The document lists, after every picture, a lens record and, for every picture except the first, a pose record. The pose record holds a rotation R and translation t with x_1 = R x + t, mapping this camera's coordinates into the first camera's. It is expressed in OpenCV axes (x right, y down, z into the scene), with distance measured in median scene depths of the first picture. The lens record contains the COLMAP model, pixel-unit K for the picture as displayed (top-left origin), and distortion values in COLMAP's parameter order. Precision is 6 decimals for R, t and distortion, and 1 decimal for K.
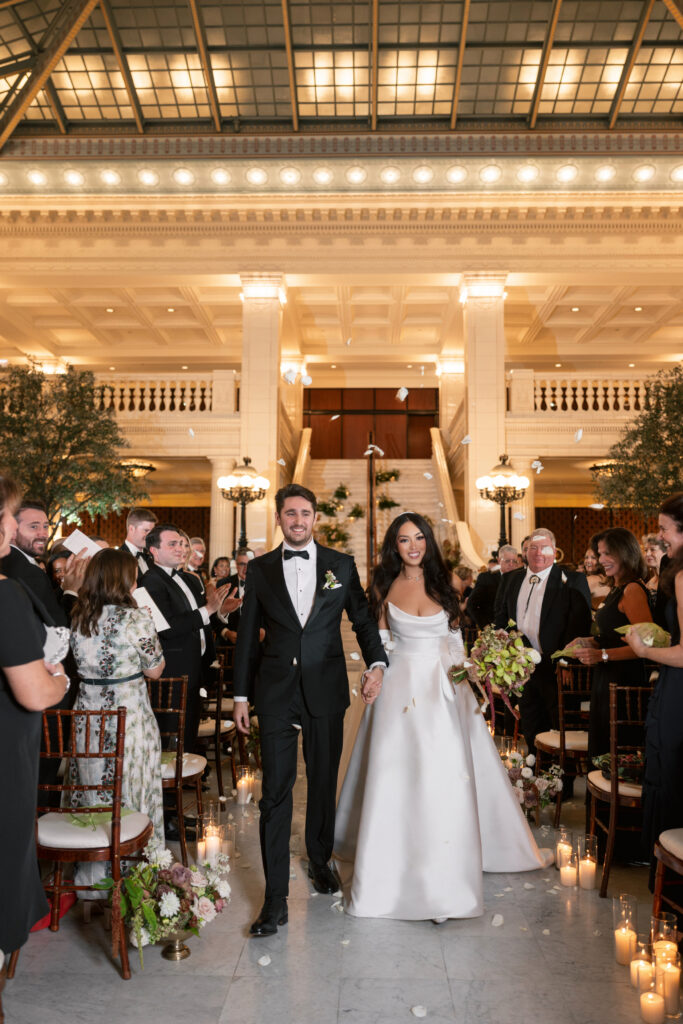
lens RADIAL K [[766.3, 0, 341.5], [0, 766.3, 512.0], [0, 0, 1]] dist [0.001736, 0.000262]
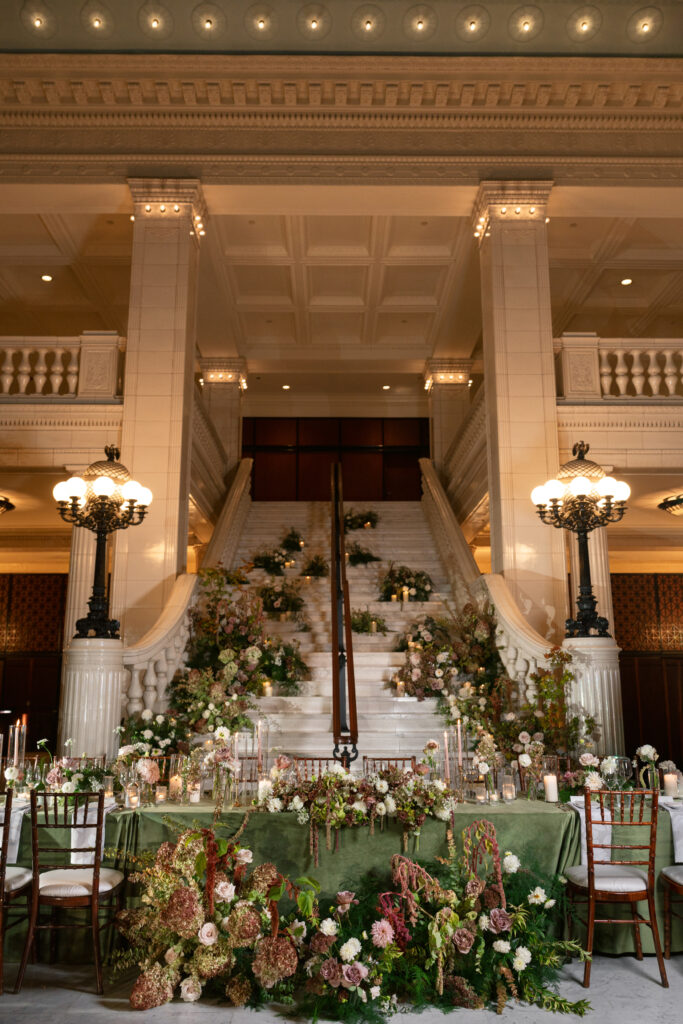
lens RADIAL K [[809.8, 0, 341.5], [0, 809.8, 512.0], [0, 0, 1]] dist [0.024200, -0.000204]
pose [[0.998828, 0.004462, 0.048187, 0.009182], [0.000682, 0.994345, -0.106198, 0.027595], [-0.048389, 0.106106, 0.993177, 0.326998]]
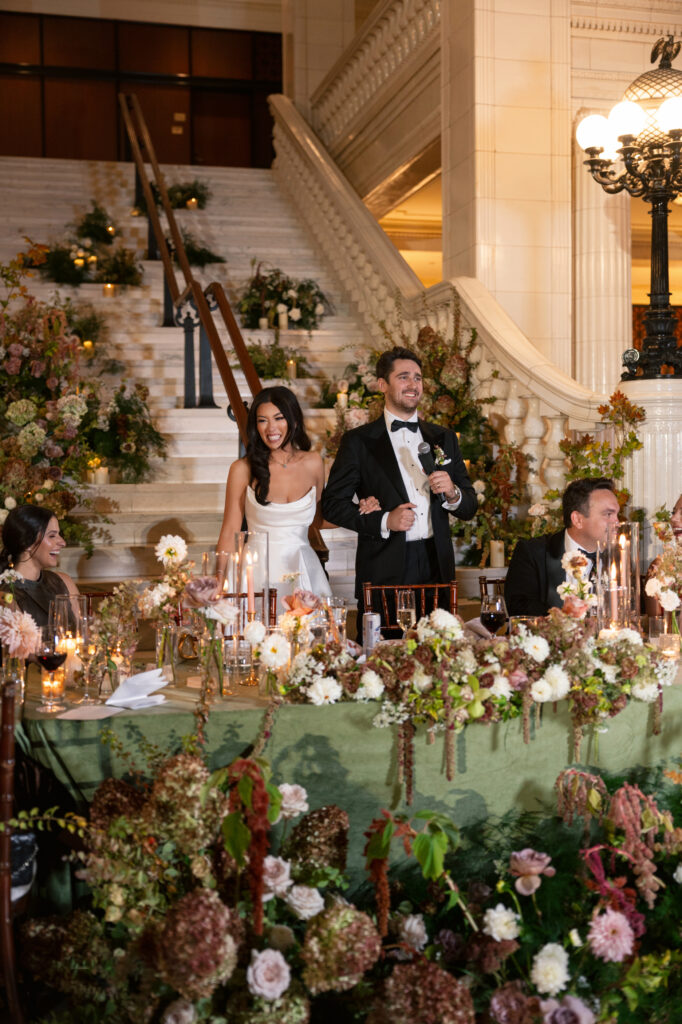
lens RADIAL K [[1194.2, 0, 341.0], [0, 1194.2, 512.0], [0, 0, 1]] dist [0.037256, -0.004363]
pose [[0.963518, -0.023096, 0.266646, -0.038200], [-0.013888, 0.990613, 0.135986, 0.038711], [-0.267284, -0.134728, 0.954153, 0.409846]]
